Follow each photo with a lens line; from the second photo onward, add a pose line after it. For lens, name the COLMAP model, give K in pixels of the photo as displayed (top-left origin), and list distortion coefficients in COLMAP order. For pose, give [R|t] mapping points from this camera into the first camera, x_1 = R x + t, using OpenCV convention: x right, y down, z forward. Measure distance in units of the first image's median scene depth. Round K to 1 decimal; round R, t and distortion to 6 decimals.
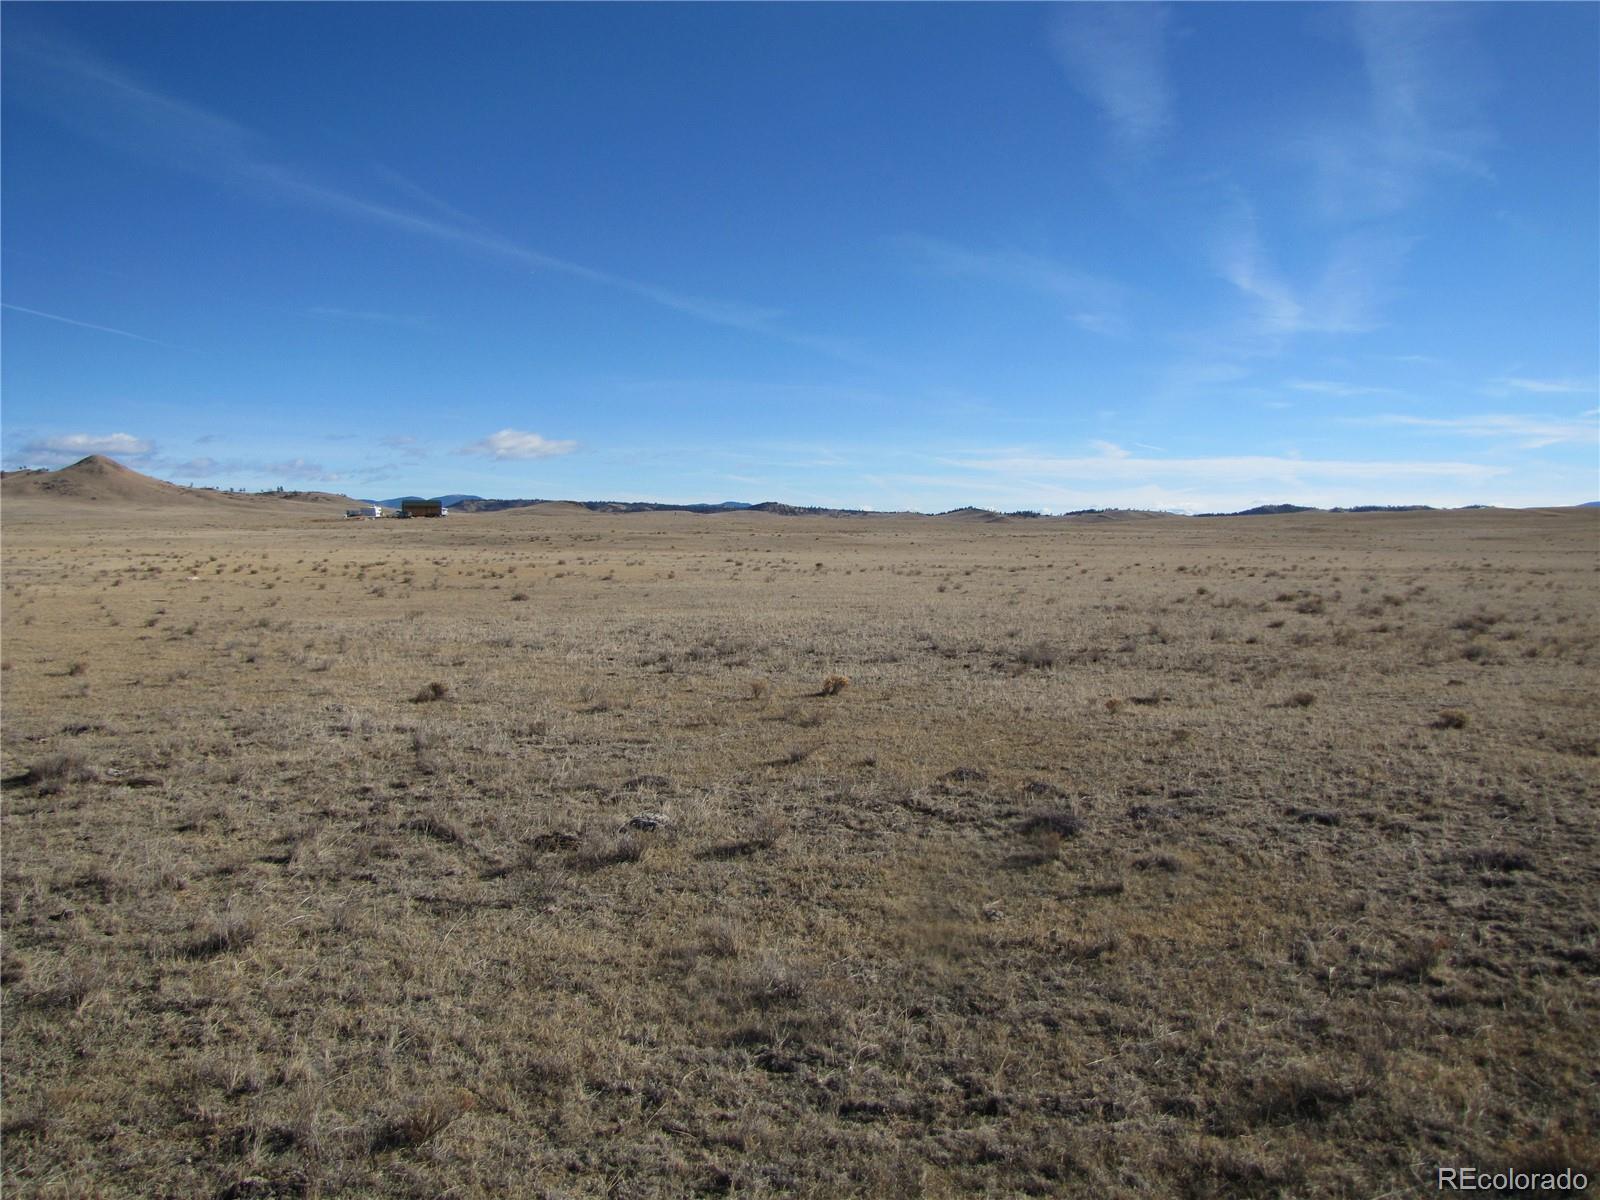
lens RADIAL K [[1320.8, 0, 793.0], [0, 1320.8, 591.5], [0, 0, 1]] dist [-0.181249, 0.159980]
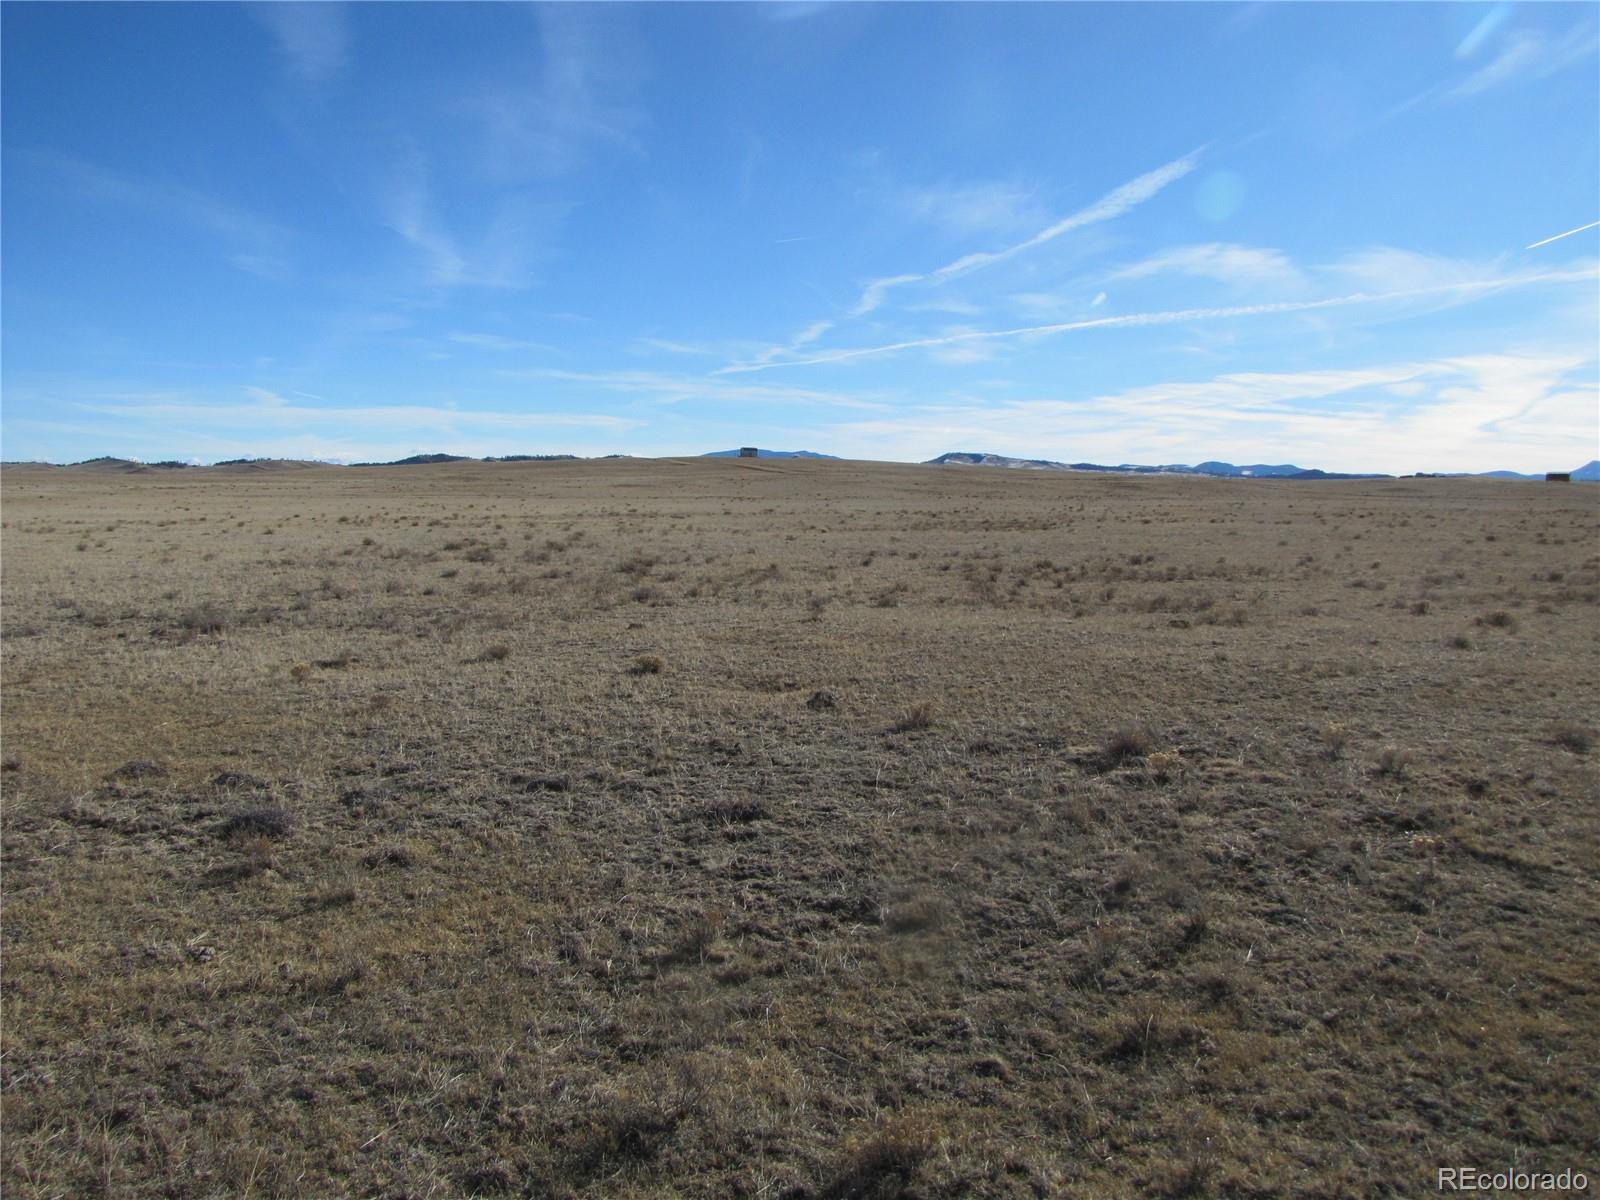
lens RADIAL K [[1320.8, 0, 781.7], [0, 1320.8, 579.4], [0, 0, 1]] dist [-0.181249, 0.159980]
pose [[0.814479, -0.040795, 0.578757, -0.001235], [0.023845, 0.999036, 0.036862, -0.009411], [-0.579702, -0.016223, 0.814667, 0.208373]]
